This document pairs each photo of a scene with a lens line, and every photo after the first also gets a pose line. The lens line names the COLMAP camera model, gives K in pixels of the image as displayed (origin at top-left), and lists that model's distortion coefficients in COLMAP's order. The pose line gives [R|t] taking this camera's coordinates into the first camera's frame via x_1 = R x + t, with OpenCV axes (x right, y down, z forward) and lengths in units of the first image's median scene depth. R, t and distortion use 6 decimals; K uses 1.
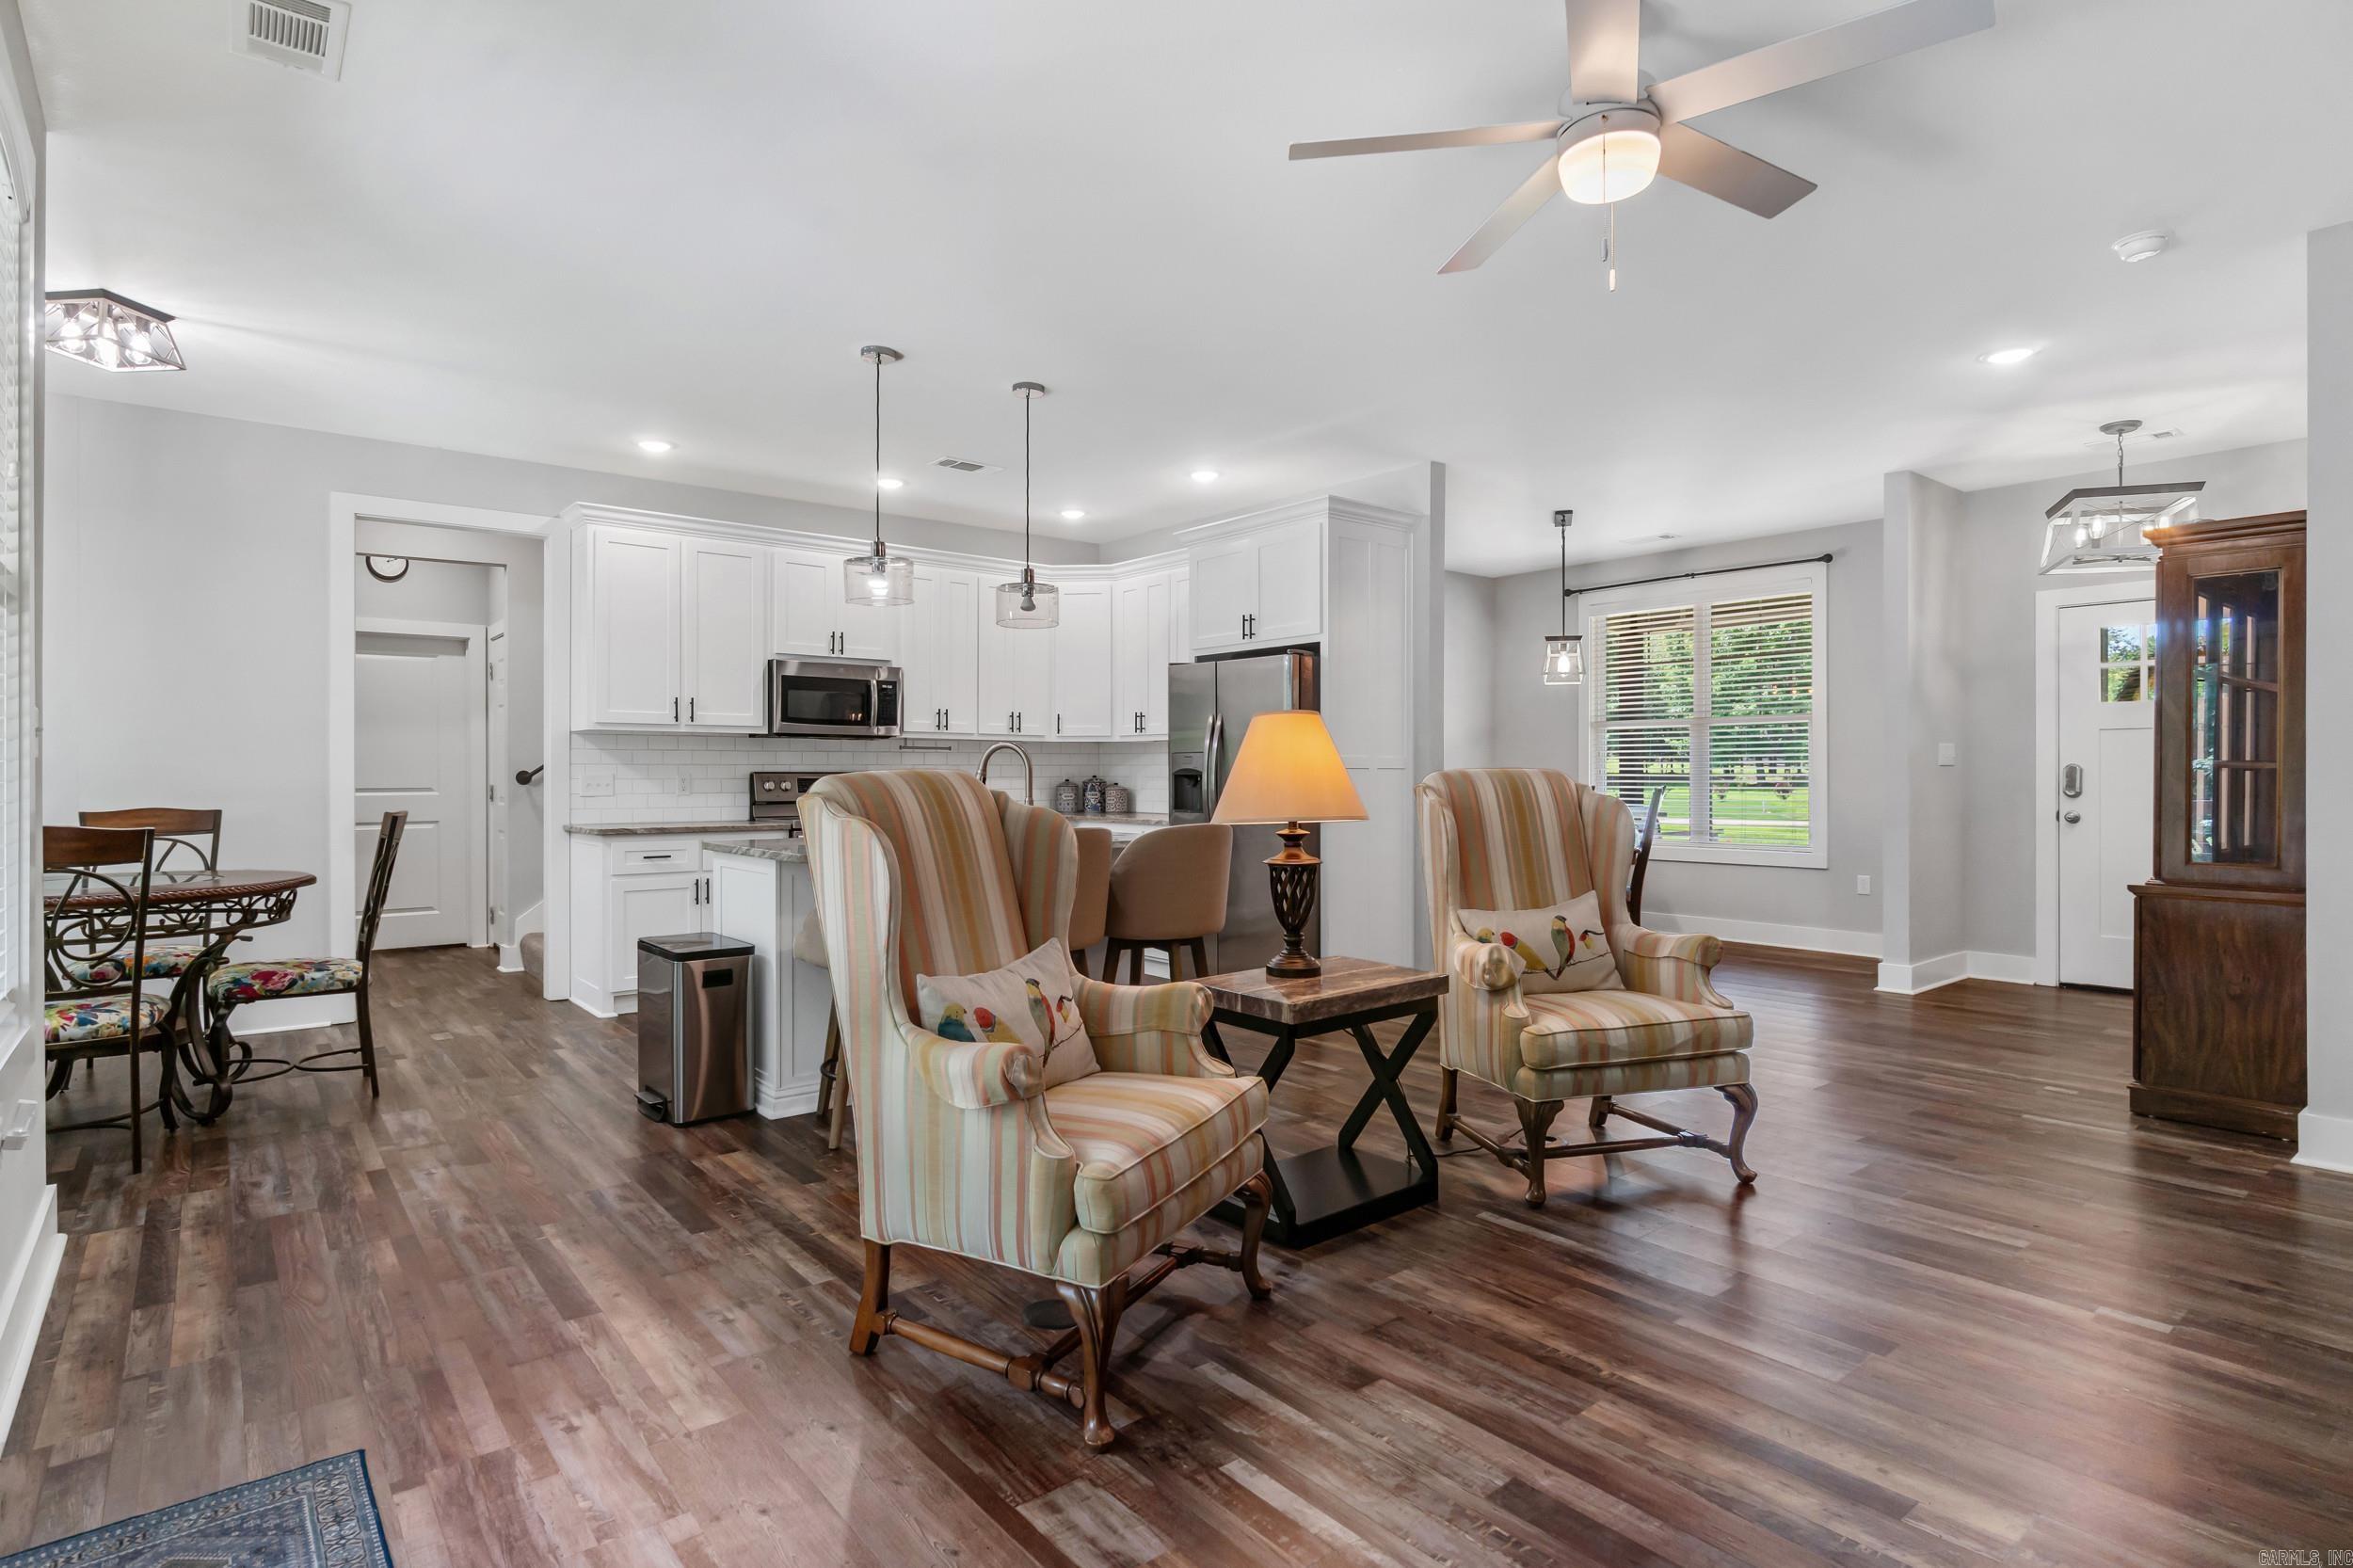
lens RADIAL K [[1186.6, 0, 1172.0], [0, 1186.6, 782.5], [0, 0, 1]] dist [-0.004885, 0.002360]
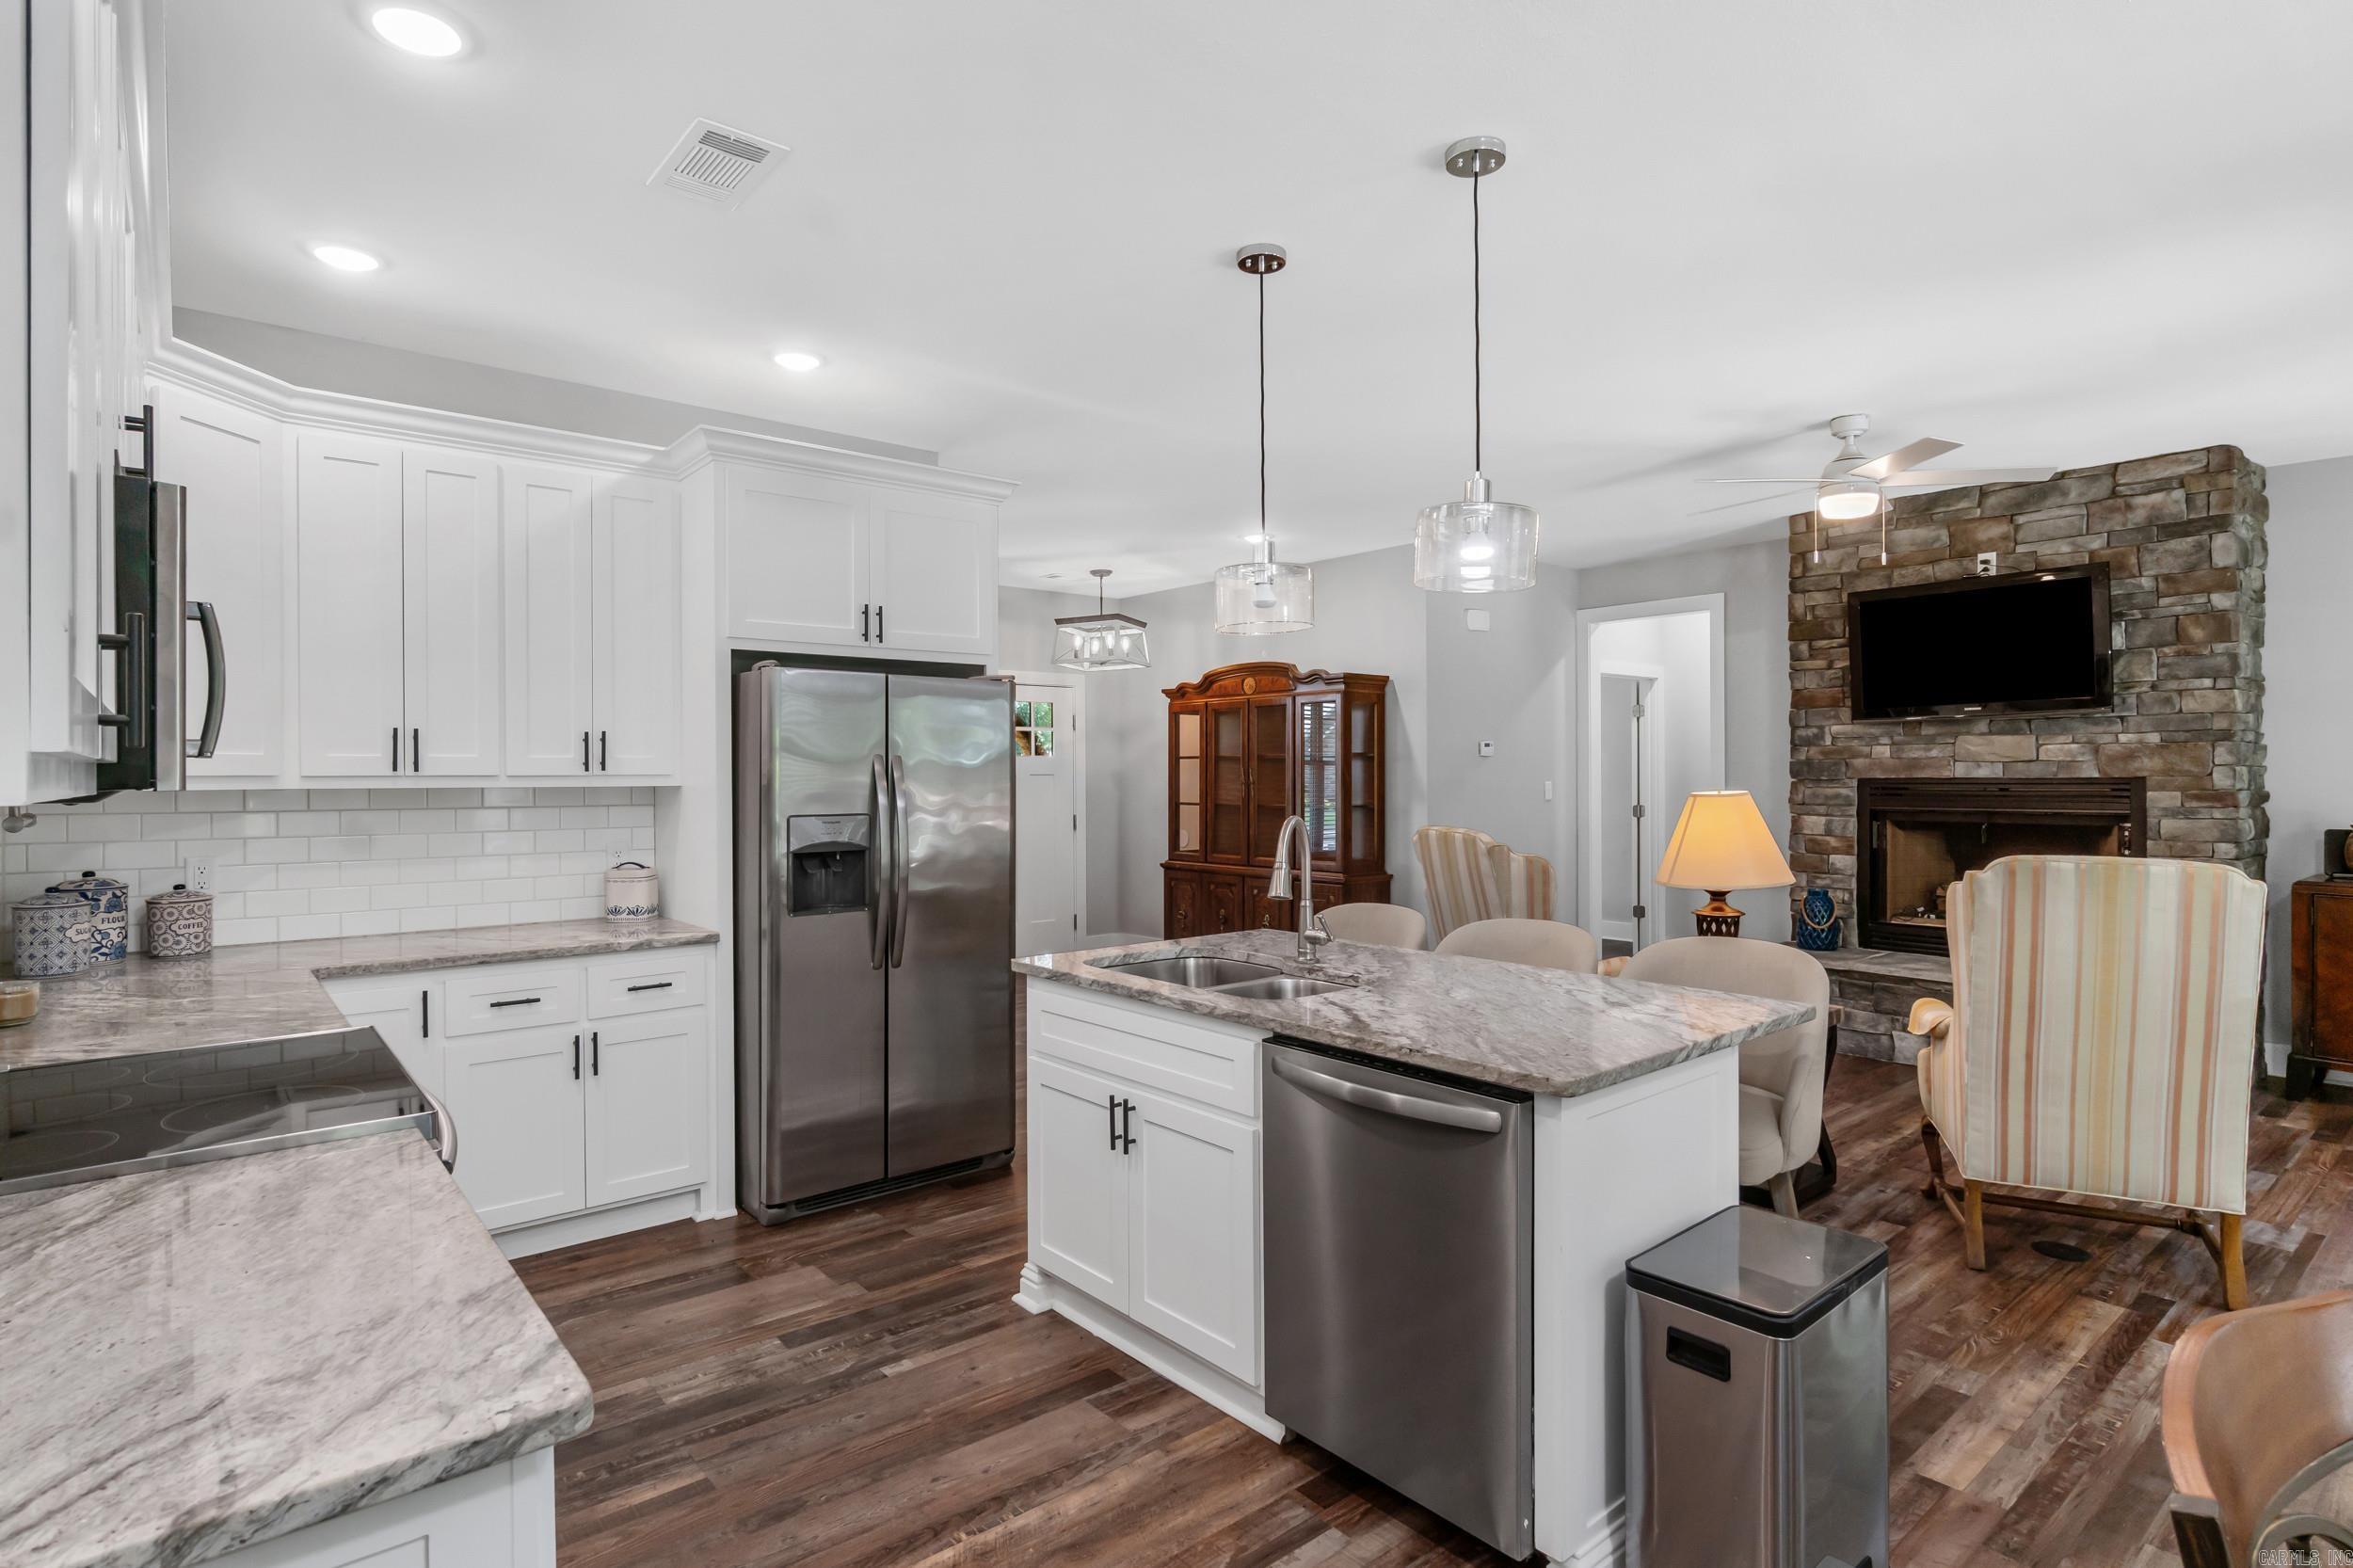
lens RADIAL K [[1186.6, 0, 1152.4], [0, 1186.6, 777.7], [0, 0, 1]] dist [-0.004885, 0.002360]
pose [[0.003763, -0.001594, 0.999992, -0.568971], [0.012473, 0.999921, 0.001547, -0.041278], [-0.999915, 0.012467, 0.003782, 0.795891]]
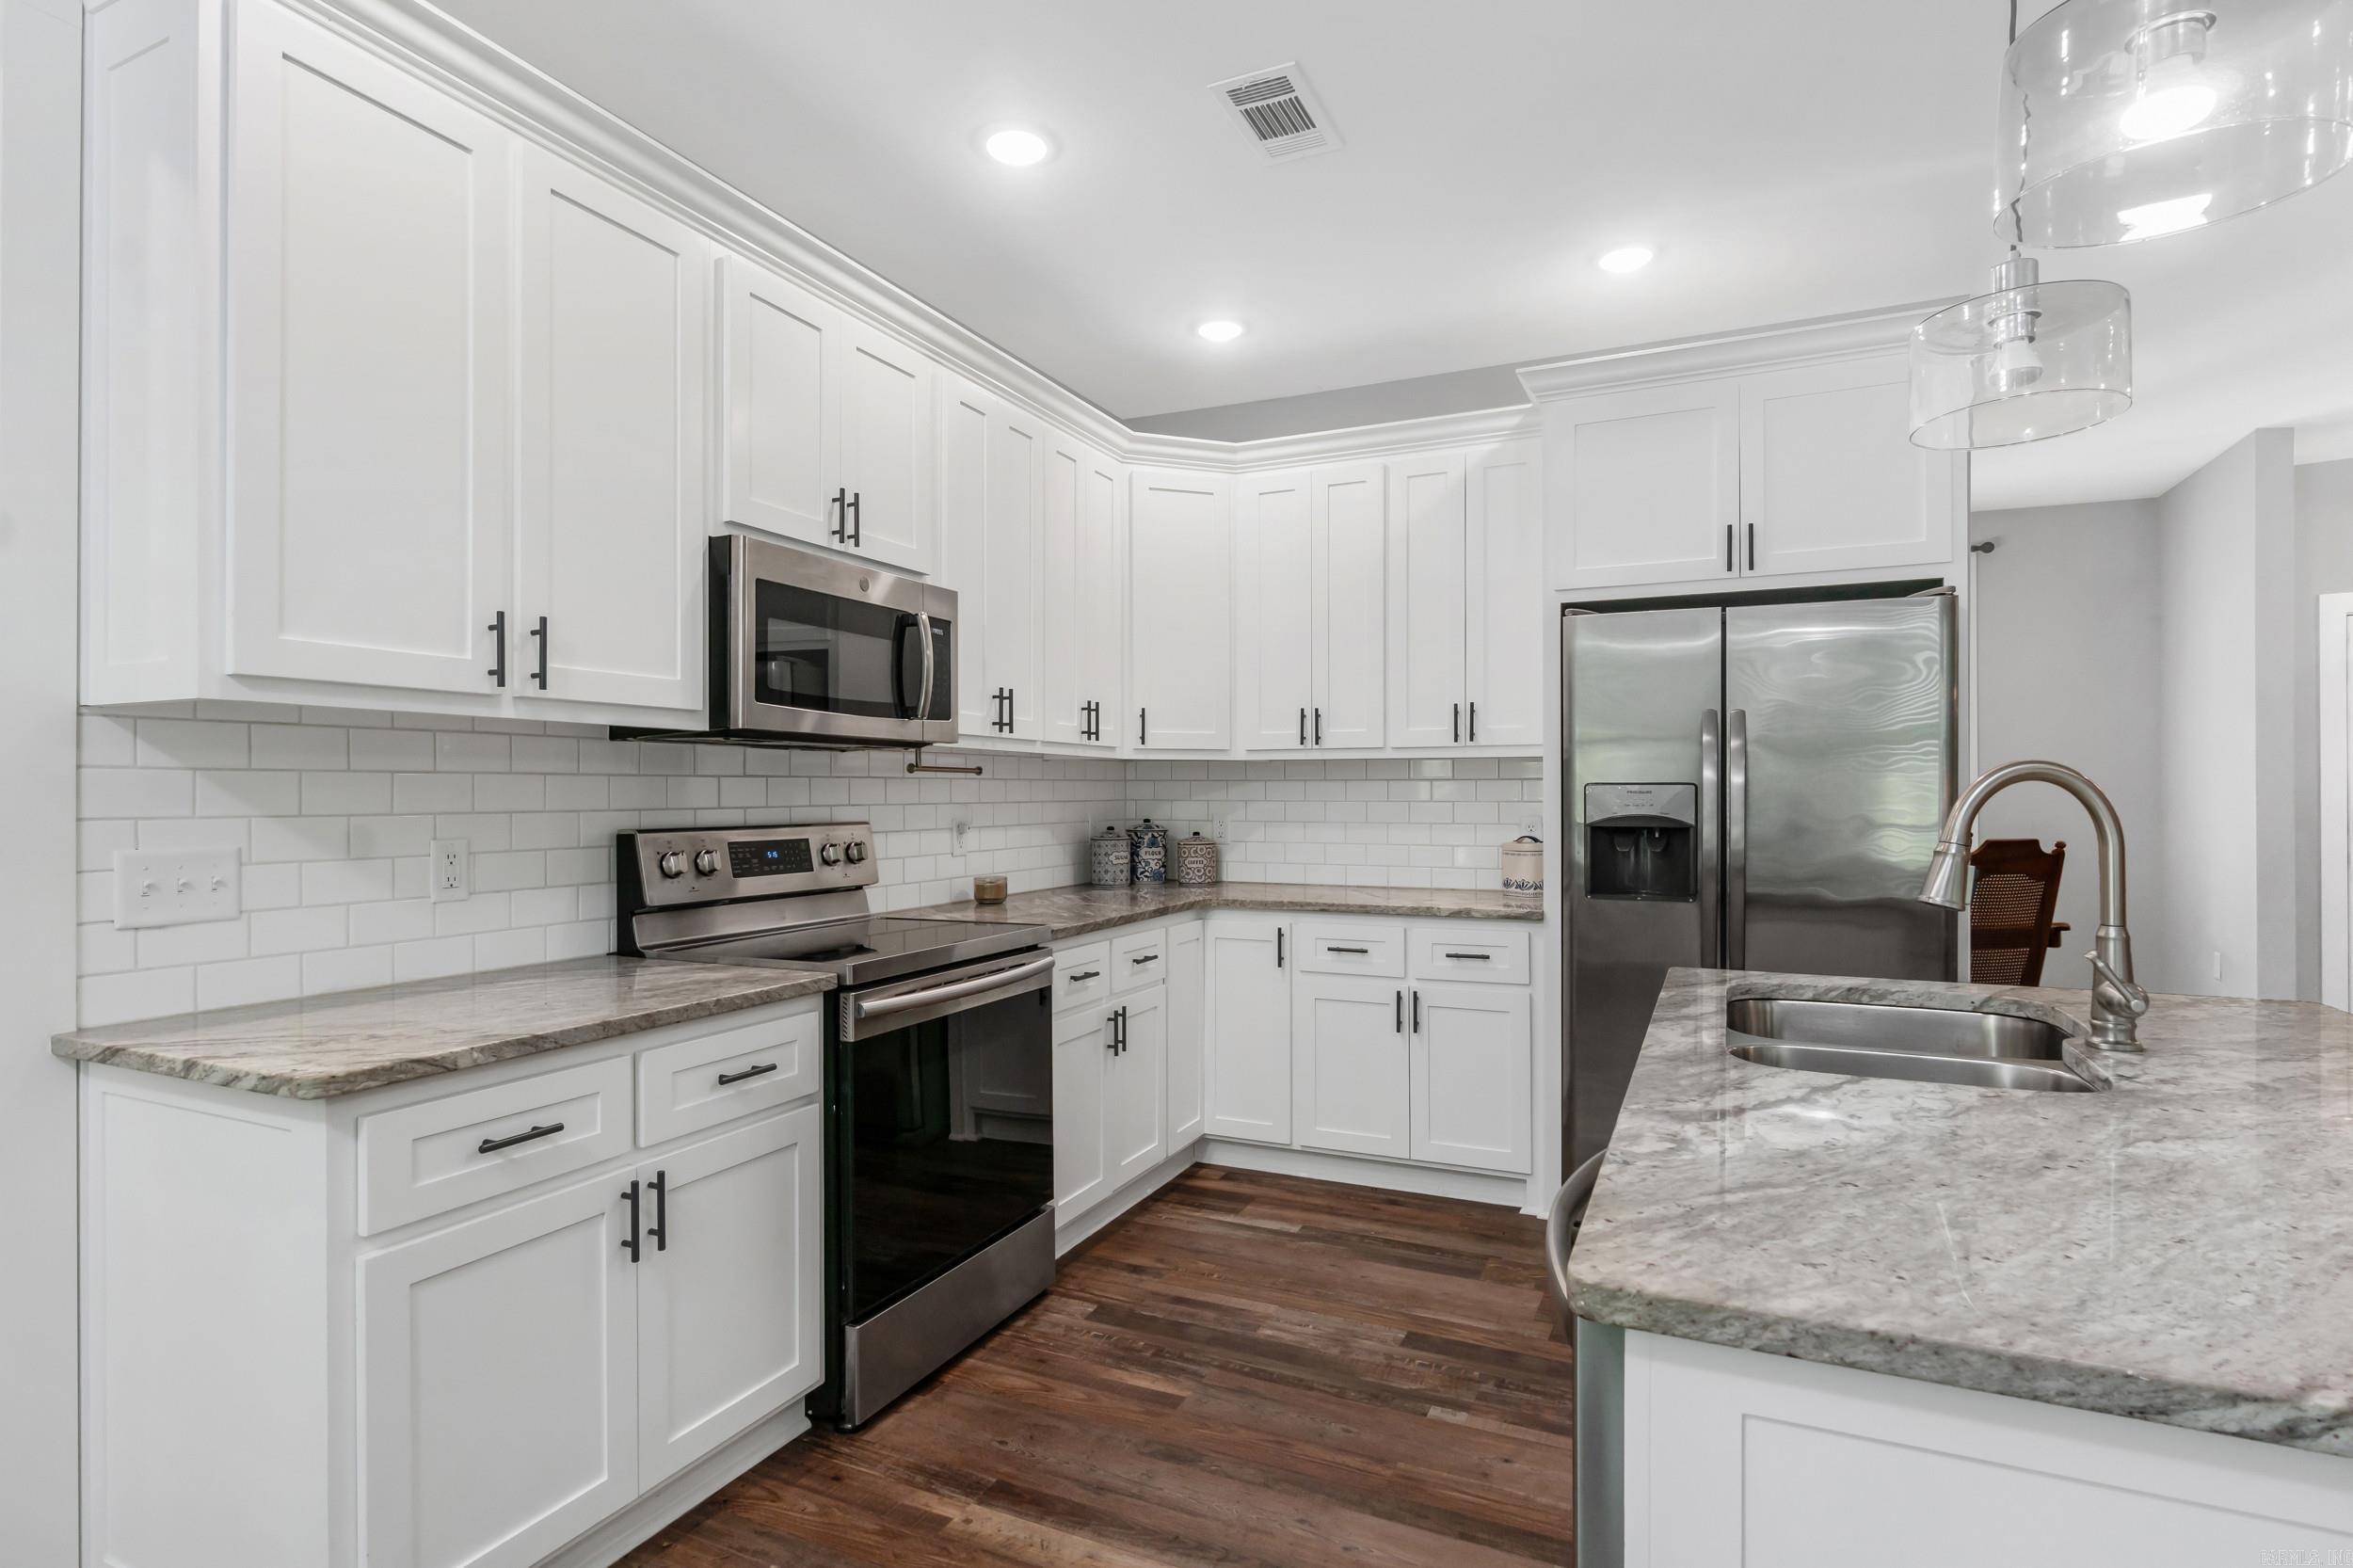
lens RADIAL K [[1186.6, 0, 1172.0], [0, 1186.6, 794.9], [0, 0, 1]] dist [-0.004885, 0.002360]
pose [[0.903732, -0.002920, 0.428088, -0.370769], [0.005971, 0.999965, -0.005785, -0.017481], [-0.428056, 0.007785, 0.903719, 0.594502]]
